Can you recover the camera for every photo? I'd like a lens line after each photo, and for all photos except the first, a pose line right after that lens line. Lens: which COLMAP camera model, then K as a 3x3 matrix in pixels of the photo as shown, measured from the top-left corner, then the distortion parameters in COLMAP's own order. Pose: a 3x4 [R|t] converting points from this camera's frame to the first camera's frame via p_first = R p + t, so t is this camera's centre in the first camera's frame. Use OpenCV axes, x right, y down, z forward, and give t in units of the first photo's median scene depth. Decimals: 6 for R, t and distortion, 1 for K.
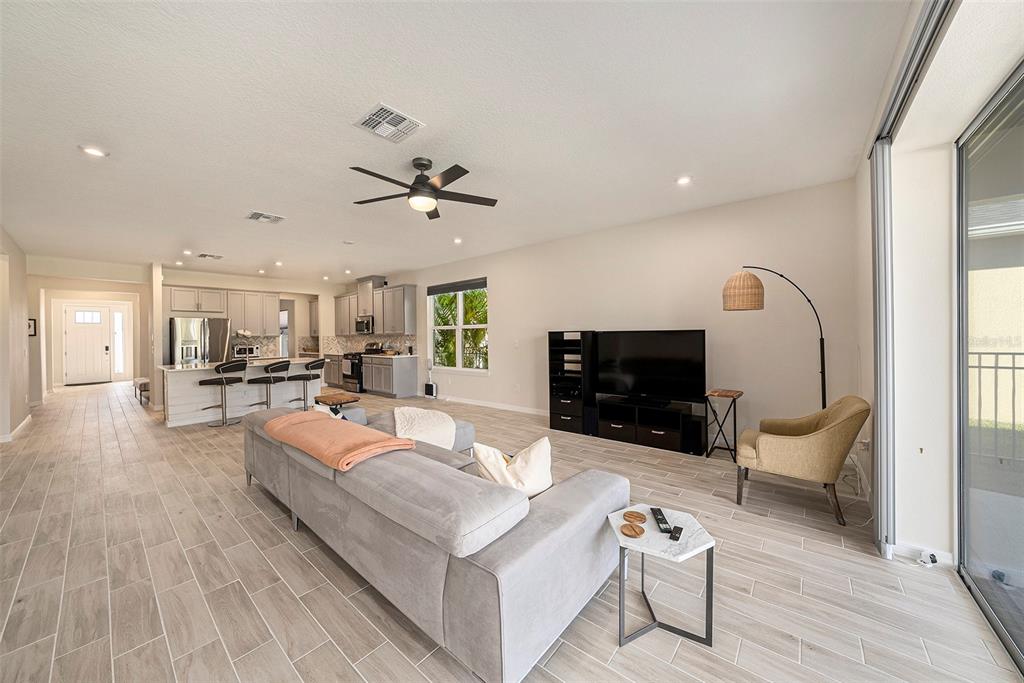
lens RADIAL K [[349.2, 0, 512.1], [0, 349.2, 336.8], [0, 0, 1]] dist [-0.032697, -0.000052]
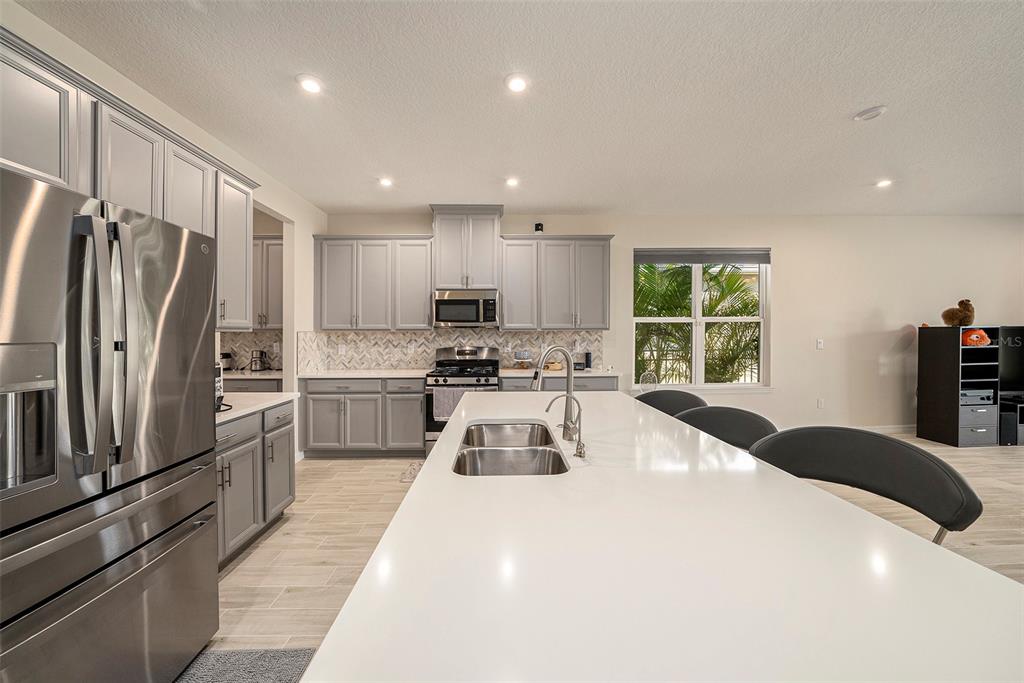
lens RADIAL K [[365.0, 0, 507.2], [0, 365.0, 337.9], [0, 0, 1]] dist [-0.007562, 0.000055]
pose [[0.755139, 0.003370, 0.655556, -0.738897], [0.001613, 0.999974, -0.006999, 0.008425], [-0.655562, 0.006342, 0.755114, 0.629410]]
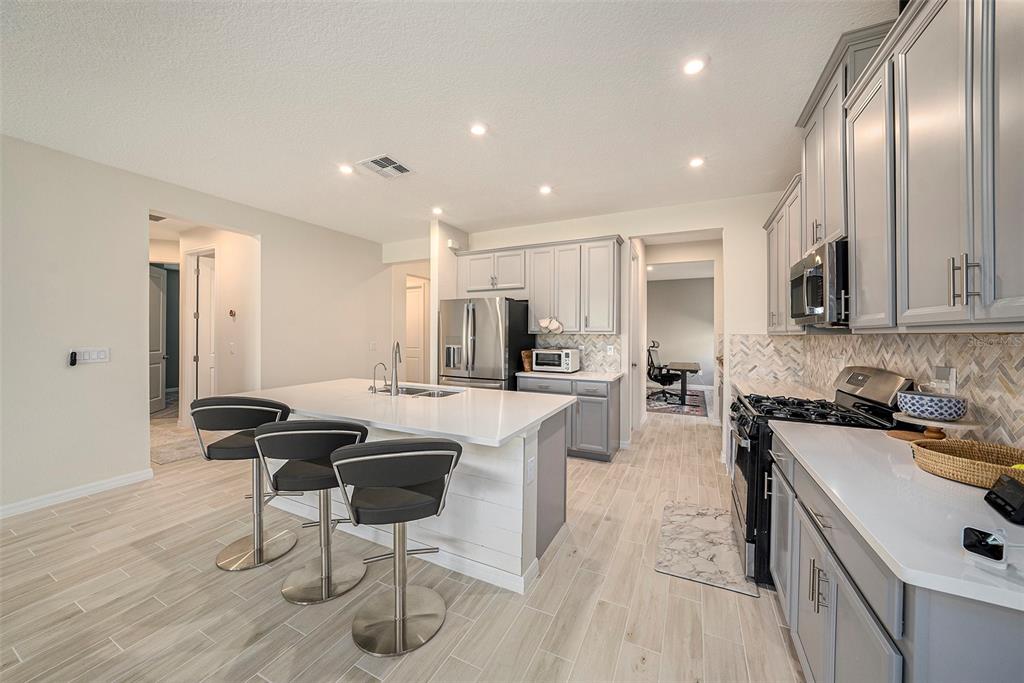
lens RADIAL K [[365.5, 0, 510.6], [0, 365.5, 332.0], [0, 0, 1]] dist [-0.000301, 0.000014]
pose [[0.226924, 0.015234, -0.973793, -0.241357], [-0.015638, 0.999806, 0.011997, -0.005474], [0.973787, 0.012506, 0.227118, 0.778867]]
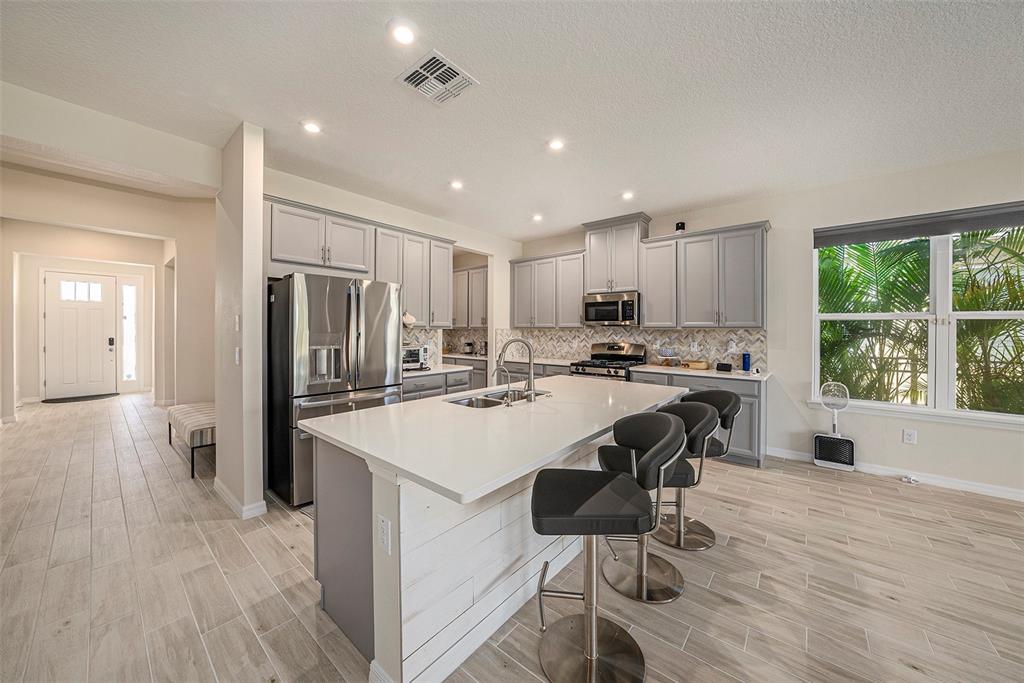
lens RADIAL K [[355.9, 0, 503.5], [0, 355.9, 346.0], [0, 0, 1]] dist [-0.032316, 0.000157]
pose [[0.999592, 0.021641, -0.018642, -0.607099], [-0.021111, 0.999380, 0.028174, 0.010105], [0.019241, -0.027769, 0.999429, 0.479866]]
